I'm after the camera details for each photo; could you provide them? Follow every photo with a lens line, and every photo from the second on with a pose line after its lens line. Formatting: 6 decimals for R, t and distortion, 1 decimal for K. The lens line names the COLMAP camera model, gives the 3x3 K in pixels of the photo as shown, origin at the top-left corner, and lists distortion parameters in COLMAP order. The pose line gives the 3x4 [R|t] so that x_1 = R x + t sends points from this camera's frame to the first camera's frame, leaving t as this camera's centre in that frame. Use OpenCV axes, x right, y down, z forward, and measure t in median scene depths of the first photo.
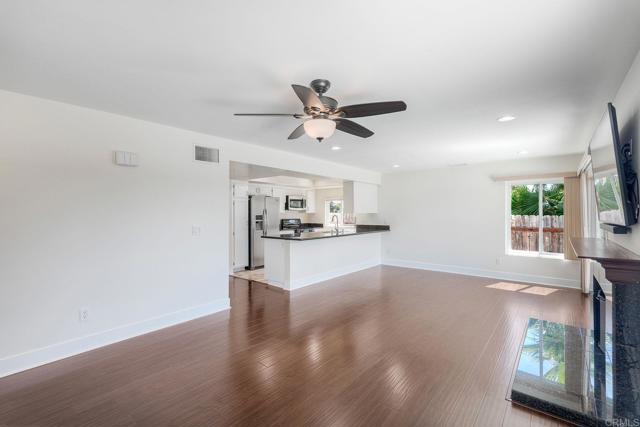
lens RADIAL K [[282.7, 0, 319.2], [0, 282.7, 212.9], [0, 0, 1]] dist [-0.001269, 0.000827]
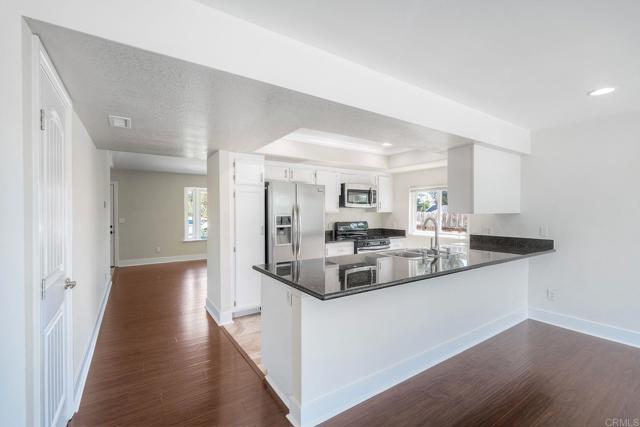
lens RADIAL K [[282.7, 0, 315.8], [0, 282.7, 216.6], [0, 0, 1]] dist [-0.001269, 0.000827]
pose [[0.954471, 0.005135, -0.298261, 0.012021], [-0.000046, 0.999854, 0.017064, -0.000797], [0.298305, -0.016273, 0.954332, 0.415118]]
